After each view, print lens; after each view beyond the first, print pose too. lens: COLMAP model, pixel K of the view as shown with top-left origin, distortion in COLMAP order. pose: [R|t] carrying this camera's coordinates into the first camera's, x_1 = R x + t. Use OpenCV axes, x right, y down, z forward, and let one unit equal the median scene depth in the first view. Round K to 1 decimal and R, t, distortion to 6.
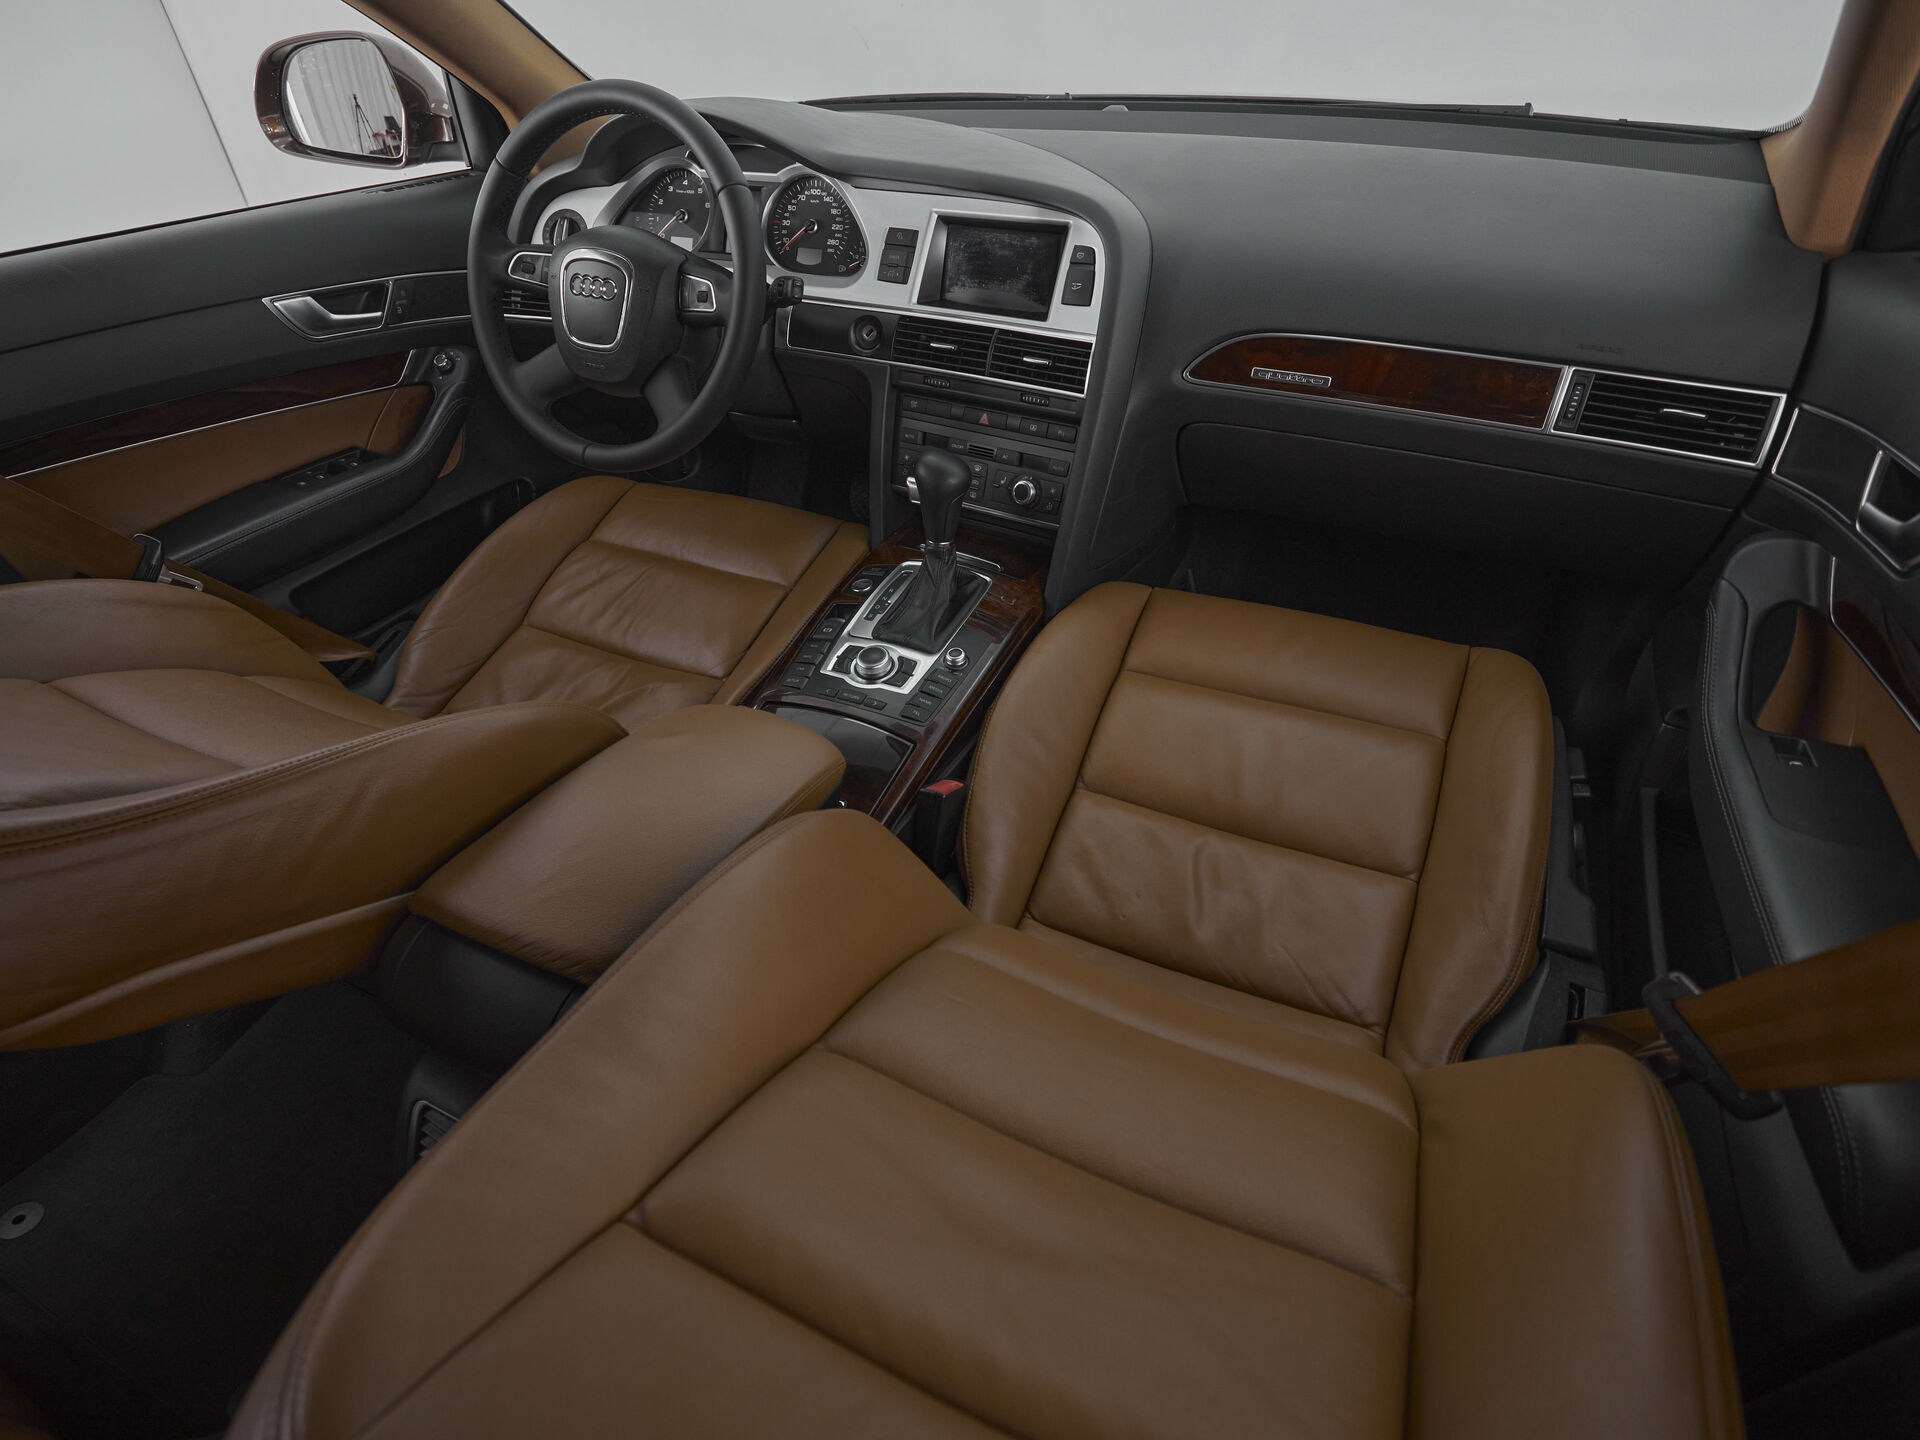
lens RADIAL K [[1007.2, 0, 929.9], [0, 1007.2, 732.0], [0, 0, 1]] dist [0.001171, -0.001286]
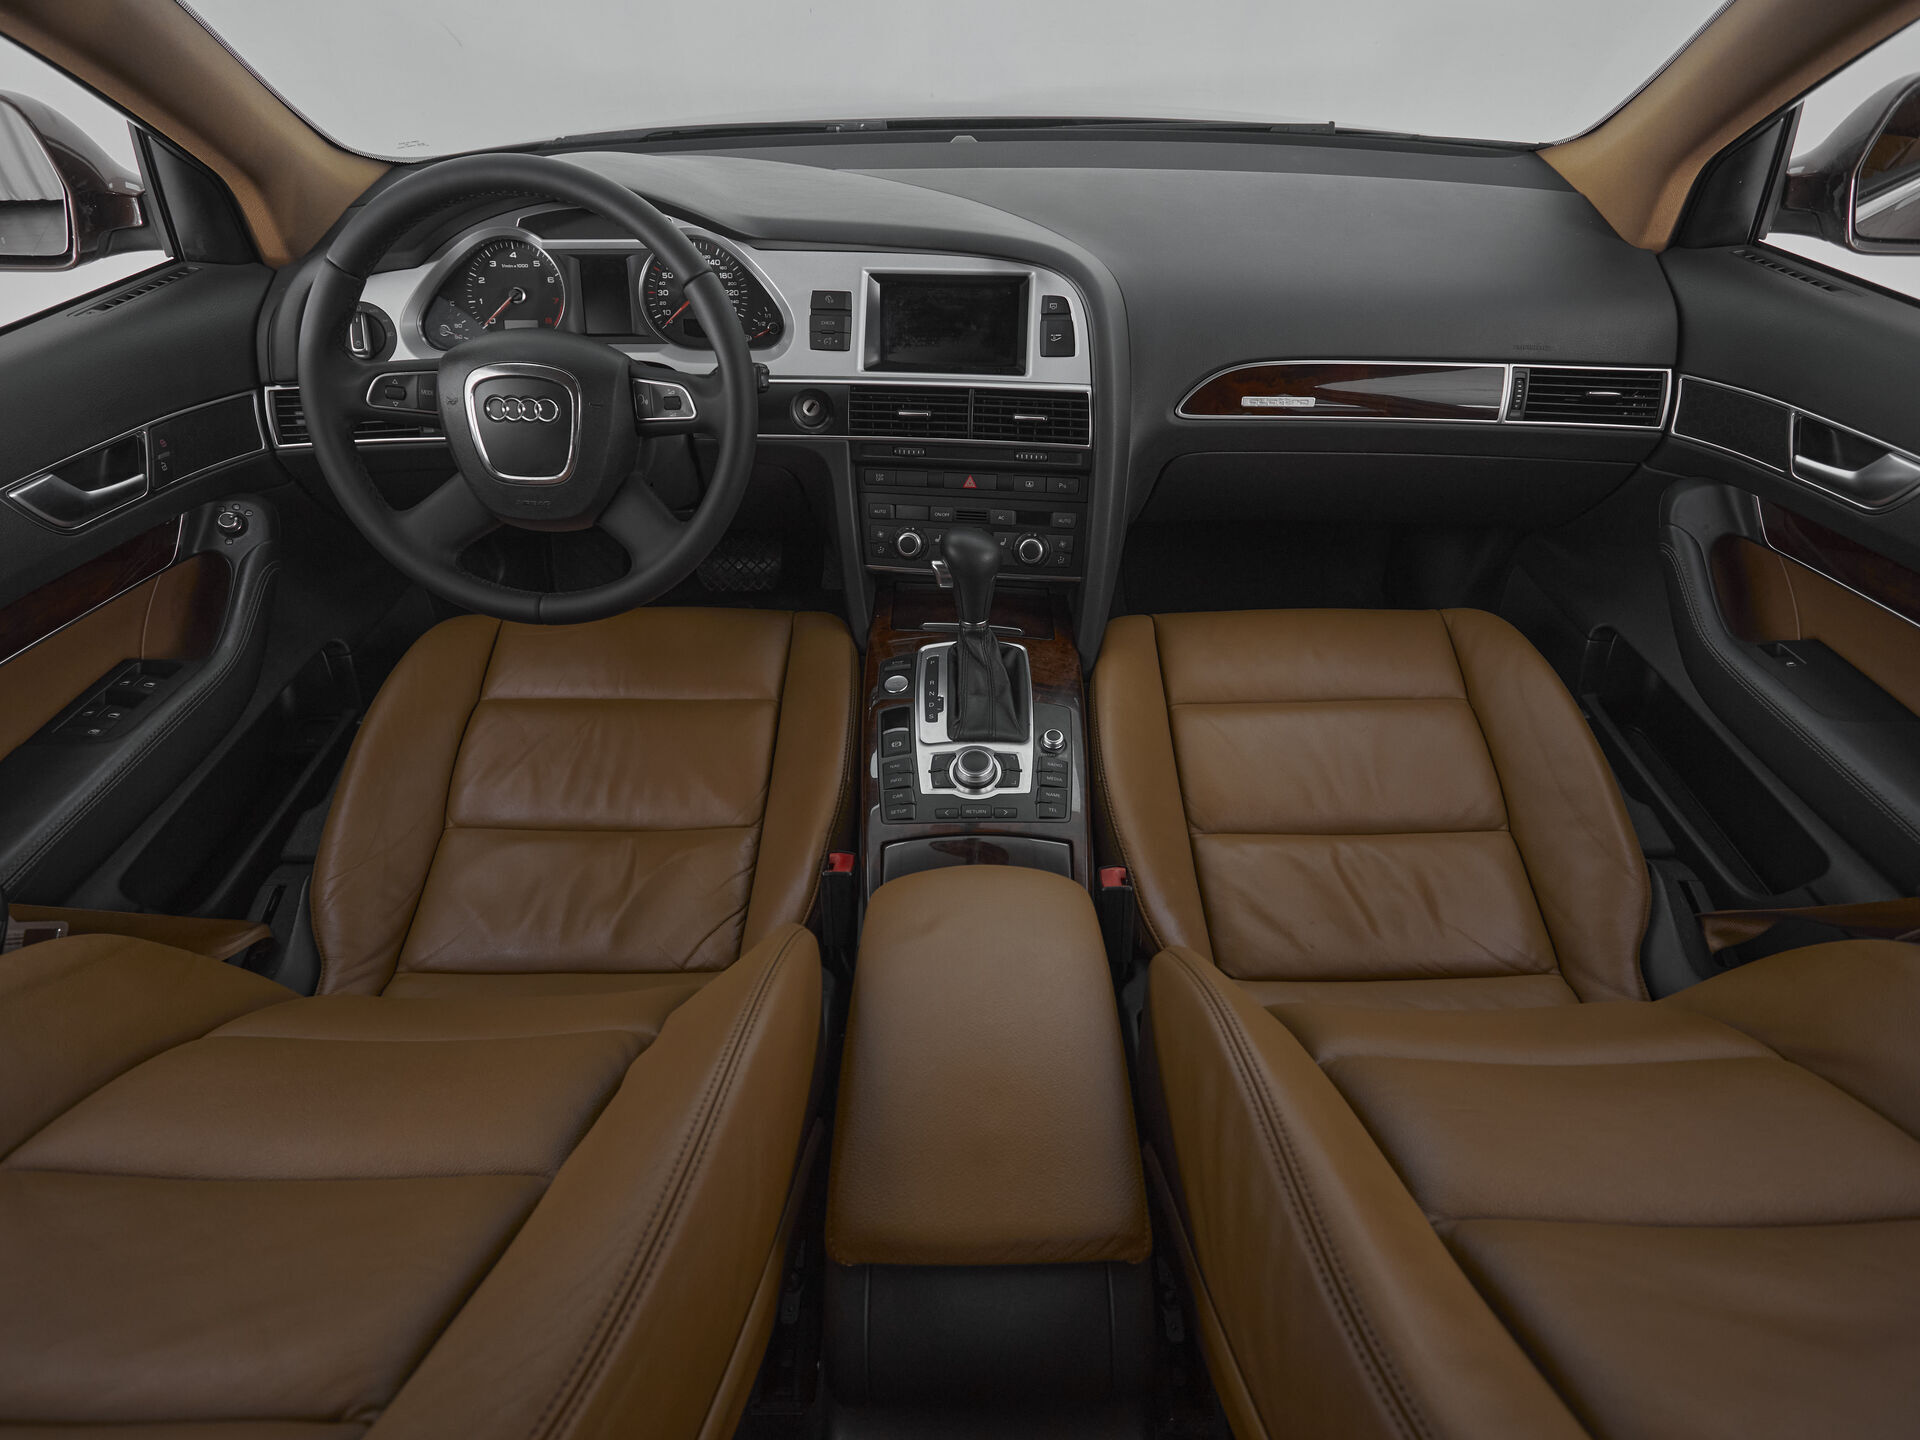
lens RADIAL K [[1031.0, 0, 960.0], [0, 1031.0, 720.0], [0, 0, 1]] dist [0.000948, -0.000238]
pose [[0.897996, -0.254428, 0.358985, -0.367114], [0.251875, 0.966211, 0.054732, -0.154480], [-0.360780, 0.041270, 0.931737, 0.114437]]
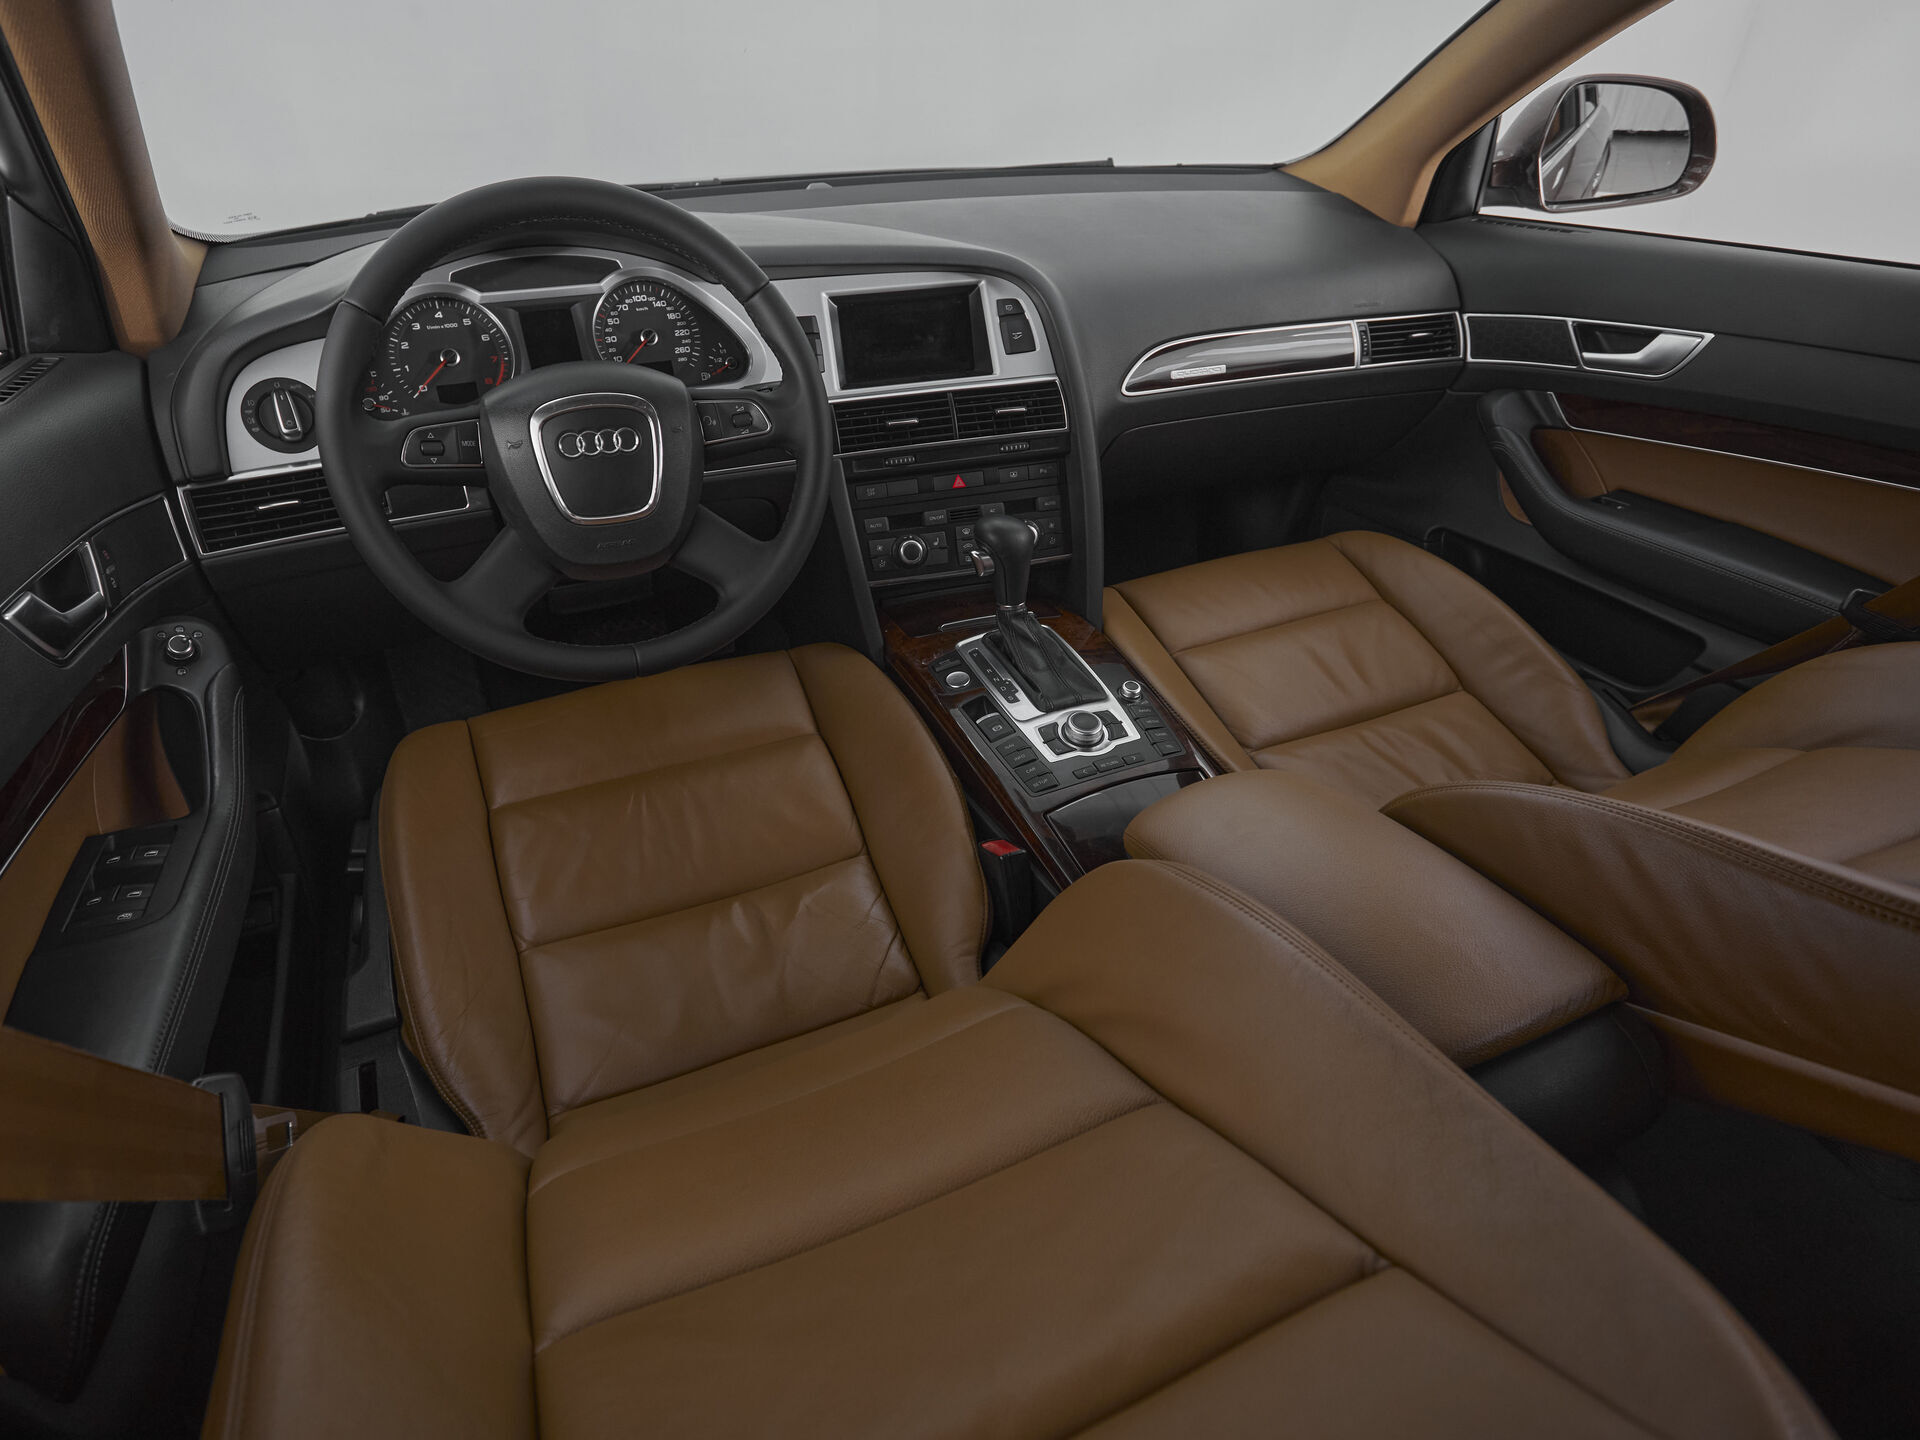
lens RADIAL K [[1041.9, 0, 926.6], [0, 1041.9, 713.2], [0, 0, 1]] dist [-0.002051, -0.000238]
pose [[0.653380, -0.391215, 0.648109, -0.726206], [0.456461, 0.886578, 0.074988, -0.207103], [-0.603936, 0.246841, 0.757846, 0.316630]]
